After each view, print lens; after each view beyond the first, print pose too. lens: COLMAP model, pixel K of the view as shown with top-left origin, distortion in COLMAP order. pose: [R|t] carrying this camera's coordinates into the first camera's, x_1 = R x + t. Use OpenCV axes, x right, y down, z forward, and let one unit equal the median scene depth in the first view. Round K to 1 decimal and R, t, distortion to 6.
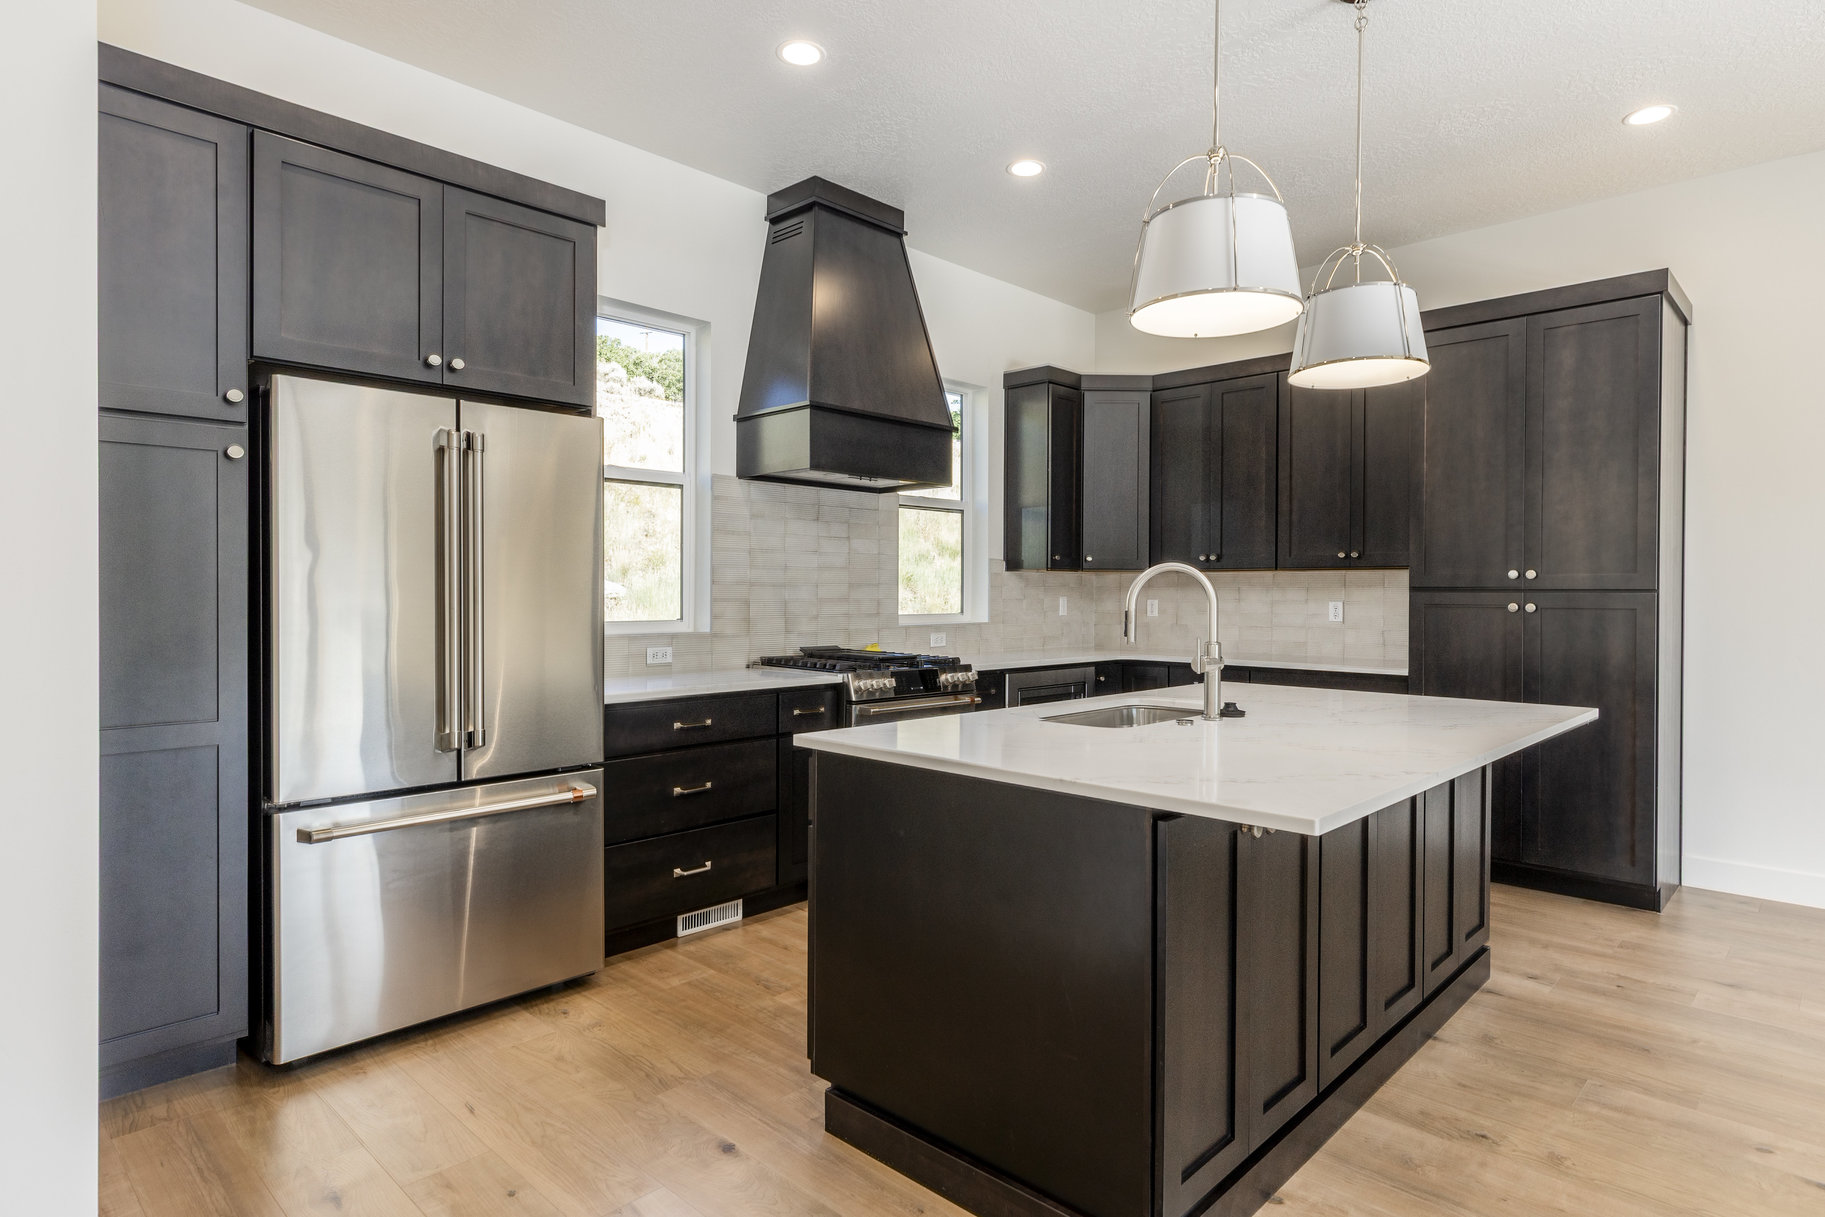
lens RADIAL K [[997.6, 0, 921.5], [0, 997.6, 600.7], [0, 0, 1]] dist [0.005329, -0.001660]
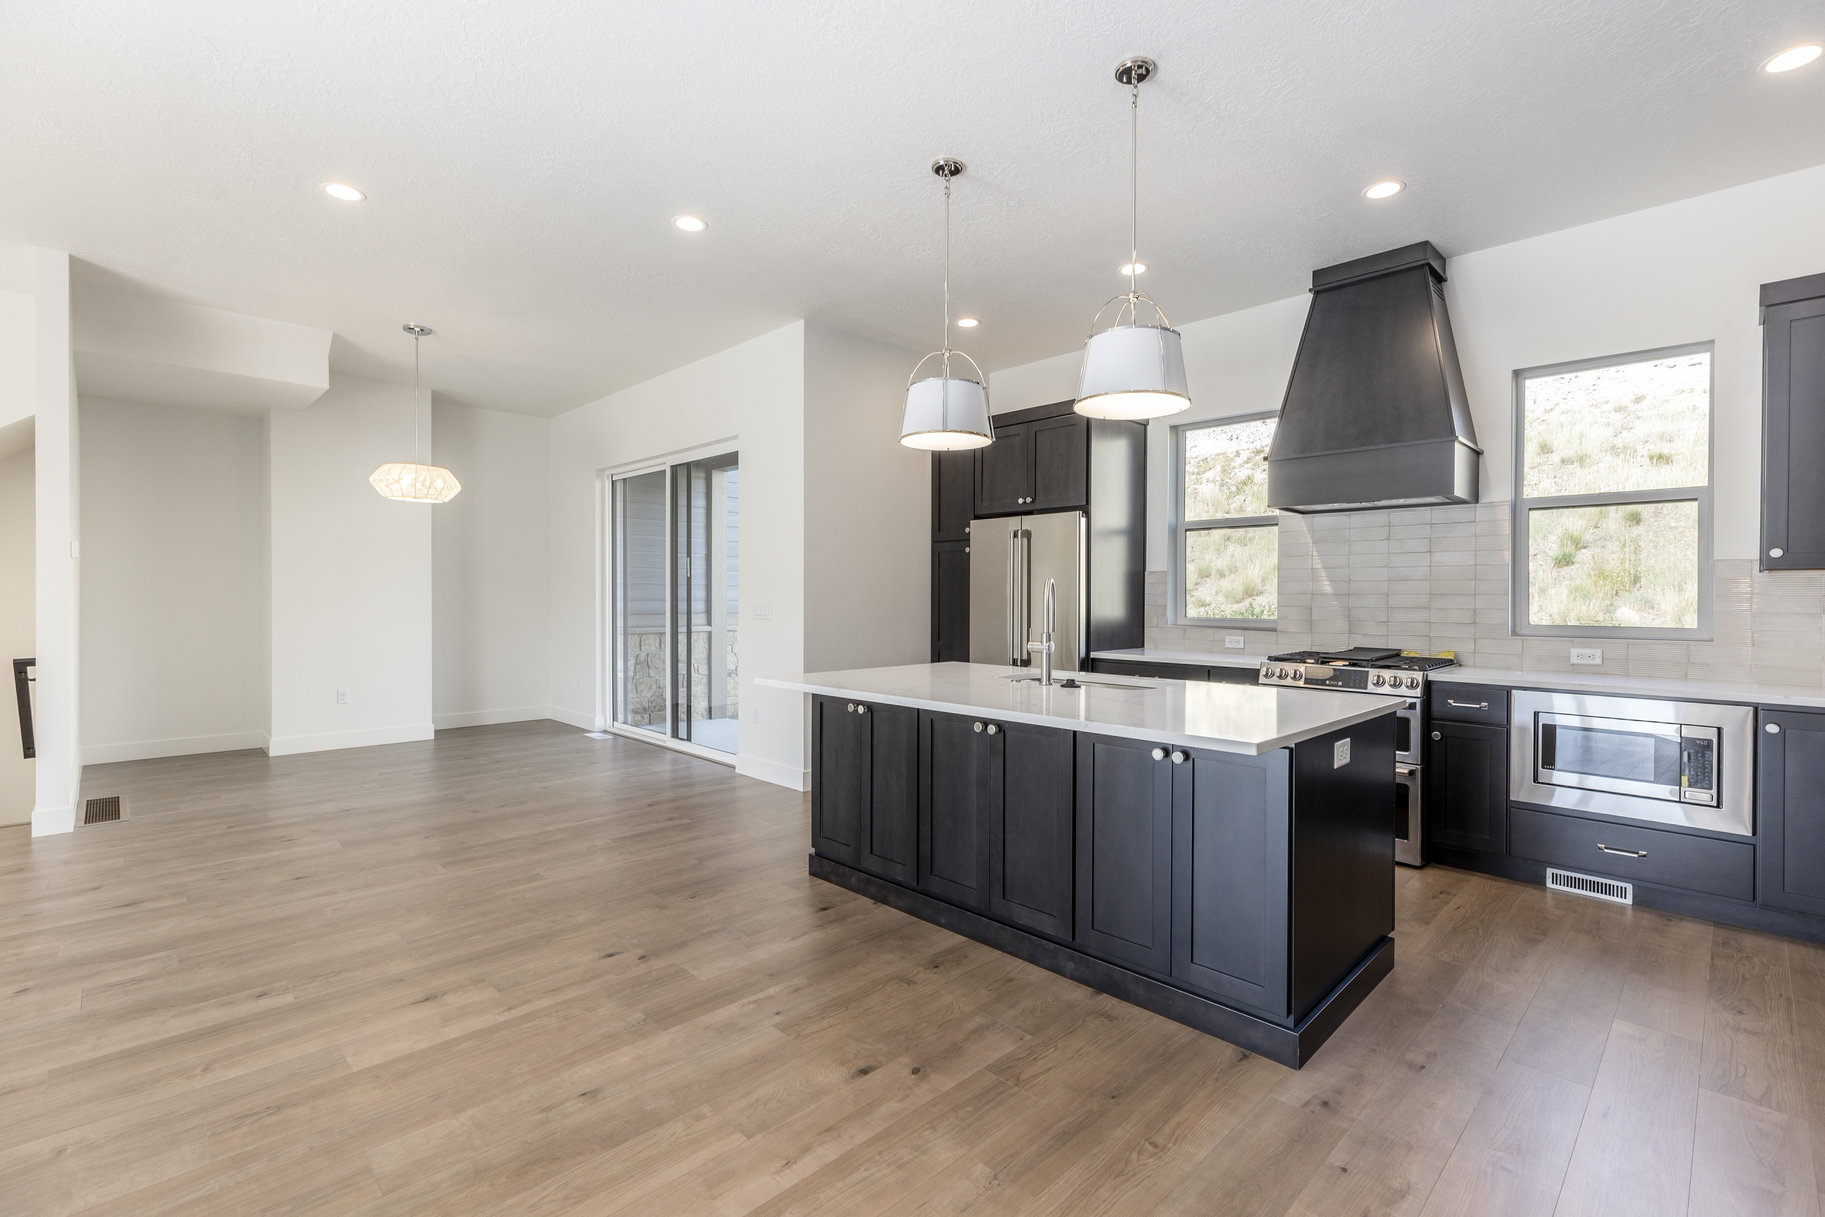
lens RADIAL K [[816.8, 0, 916.5], [0, 816.8, 601.3], [0, 0, 1]] dist [0.005312, -0.000326]
pose [[-0.032920, -0.001975, -0.999456, 0.901238], [-0.016021, 0.999871, -0.001448, 0.002295], [0.999330, 0.015965, -0.032947, 0.514200]]
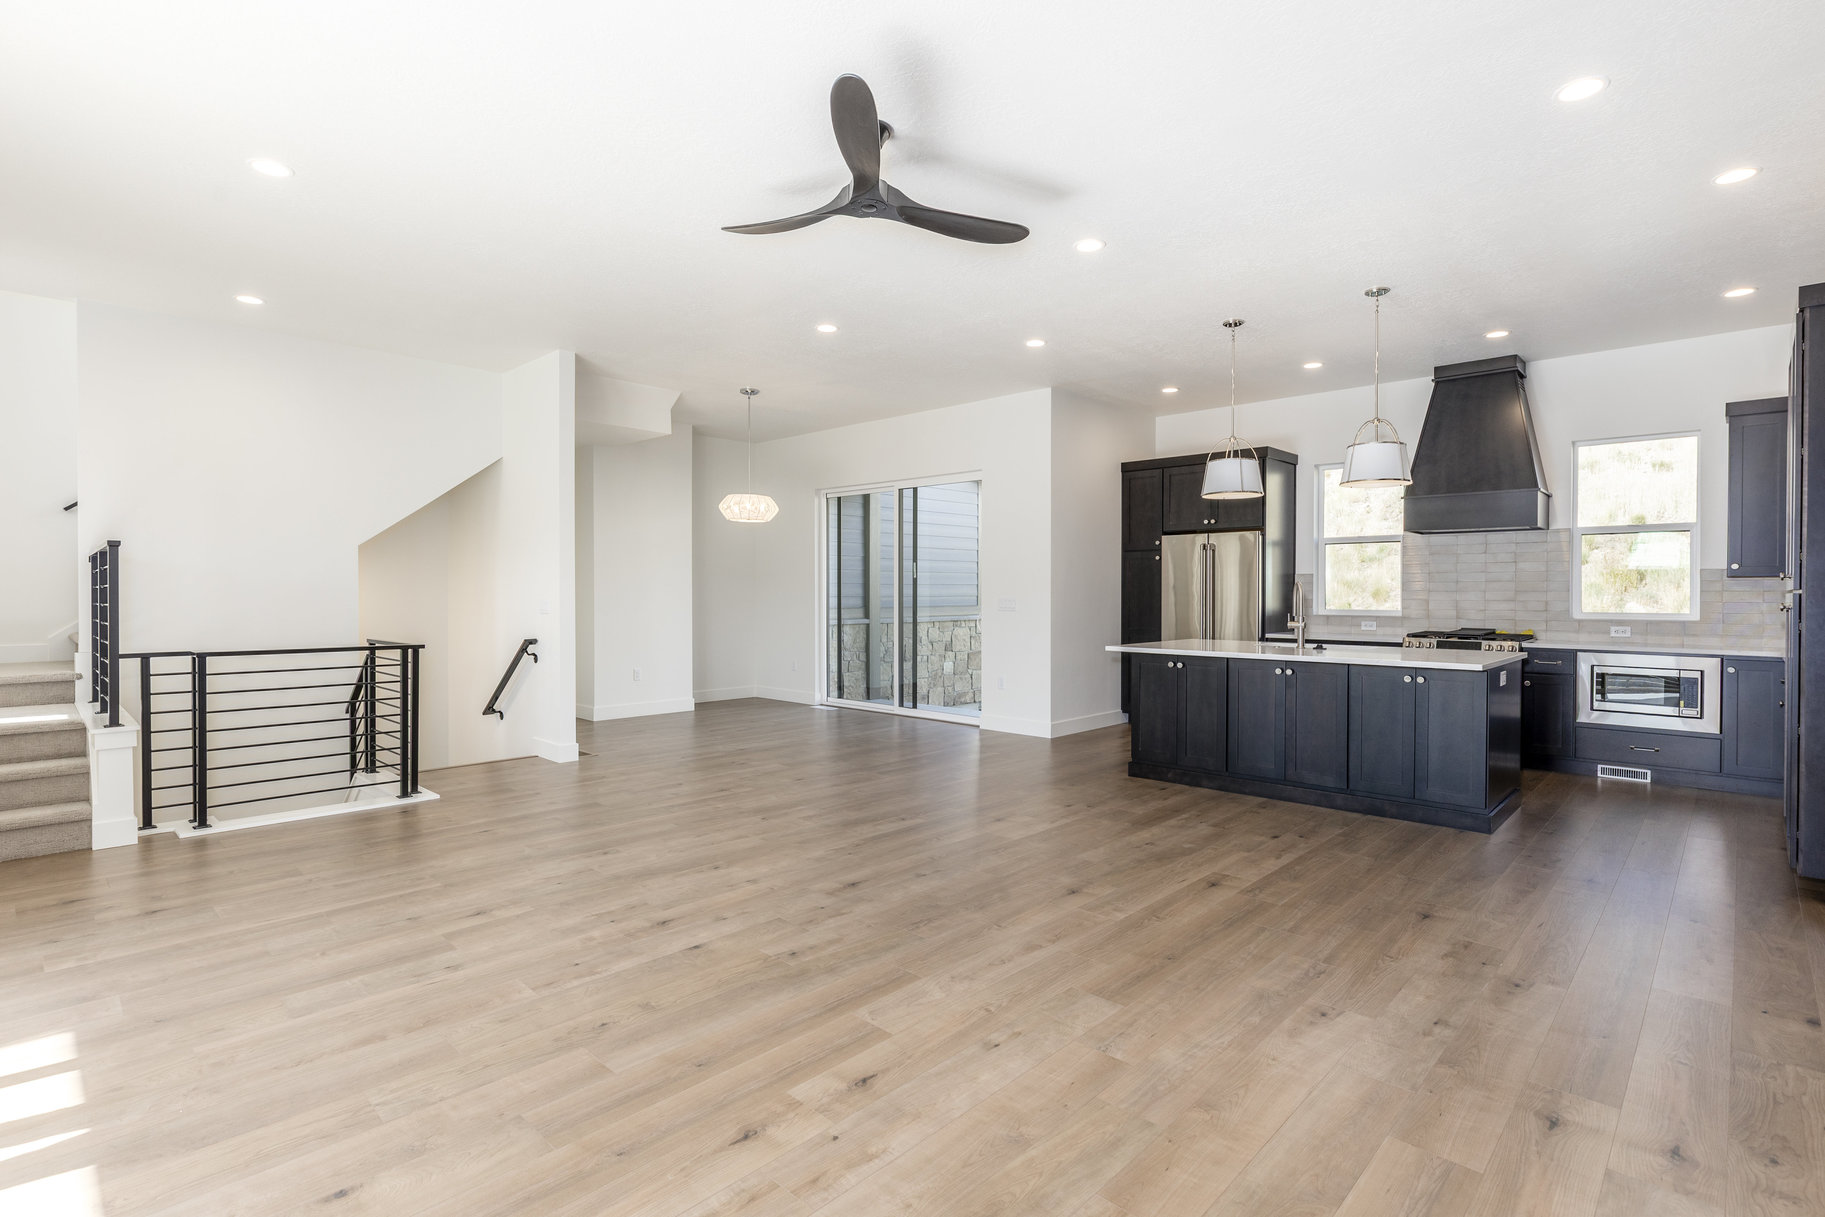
lens RADIAL K [[872.7, 0, 918.5], [0, 872.7, 600.7], [0, 0, 1]] dist [-0.004894, 0.000887]
pose [[-0.002041, 0.000857, -0.999998, 1.417559], [-0.013961, 0.999902, 0.000885, 0.012104], [0.999900, 0.013963, -0.002029, 0.064258]]
